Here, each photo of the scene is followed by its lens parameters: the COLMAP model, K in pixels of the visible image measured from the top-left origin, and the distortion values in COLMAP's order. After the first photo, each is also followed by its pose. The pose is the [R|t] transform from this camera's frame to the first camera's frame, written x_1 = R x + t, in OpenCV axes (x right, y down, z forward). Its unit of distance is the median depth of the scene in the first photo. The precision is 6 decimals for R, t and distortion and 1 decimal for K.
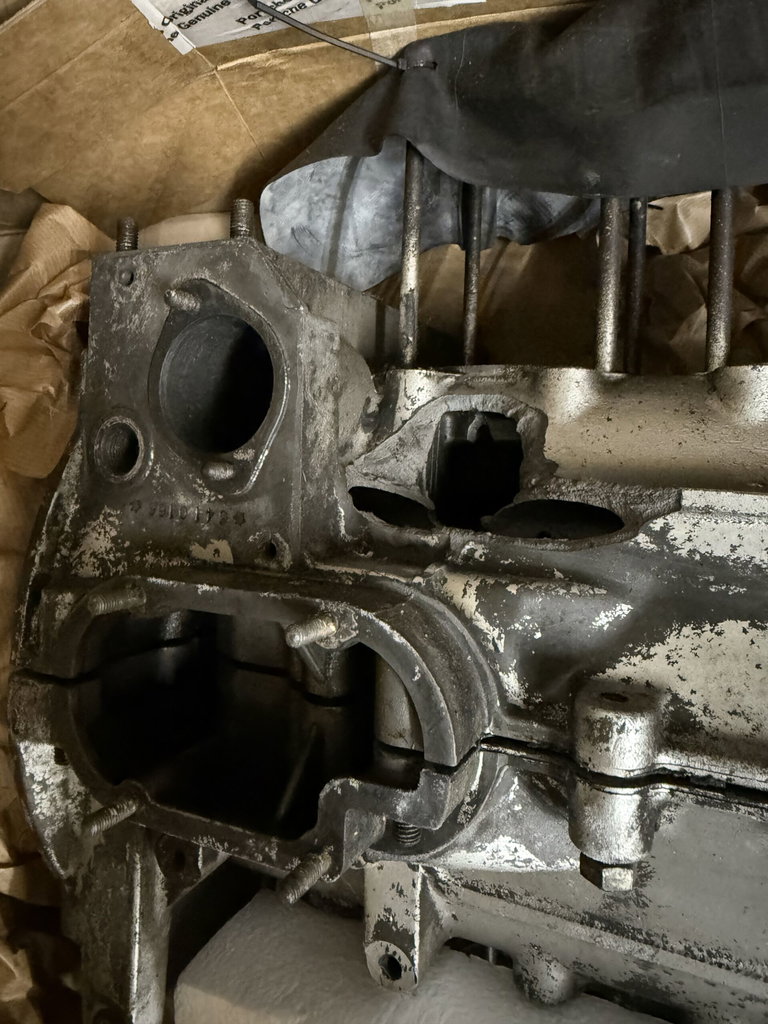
lens RADIAL K [[716.4, 0, 384.0], [0, 716.4, 511.0], [0, 0, 1]] dist [0.007581, 0.000844]
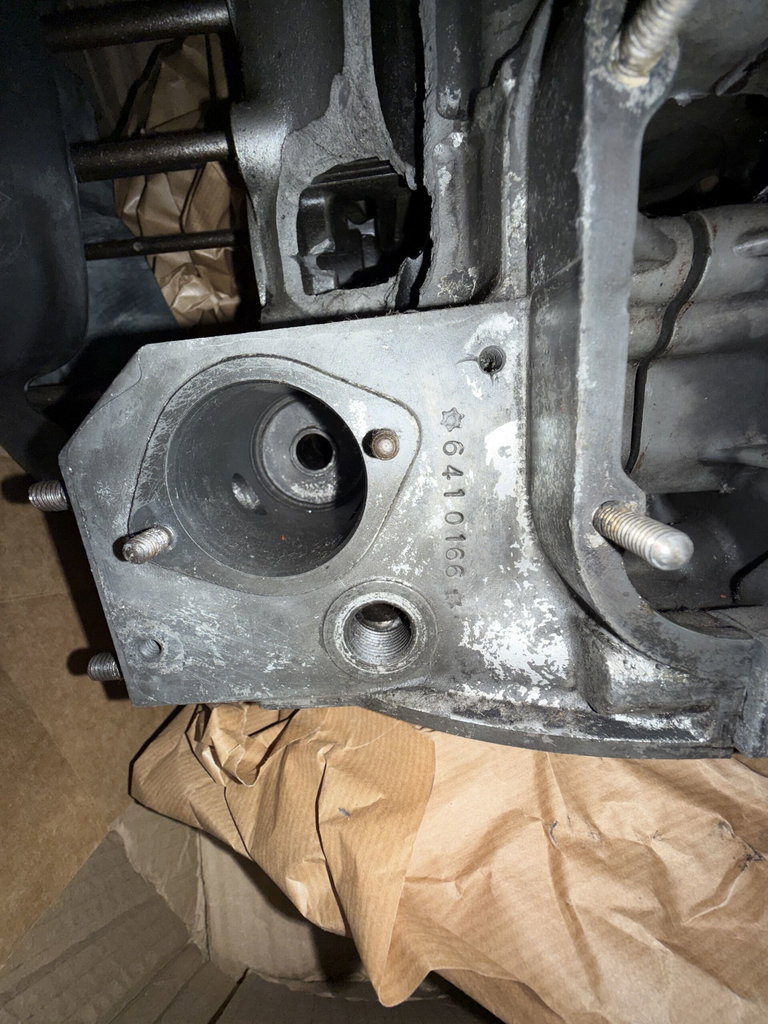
lens RADIAL K [[411.4, 0, 408.6], [0, 411.4, 505.6], [0, 0, 1]] dist [-0.003421, -0.000085]
pose [[-0.125191, -0.976934, 0.172994, -0.321913], [0.990603, -0.132761, -0.032859, -0.026254], [0.055068, 0.167255, 0.984375, 0.574989]]
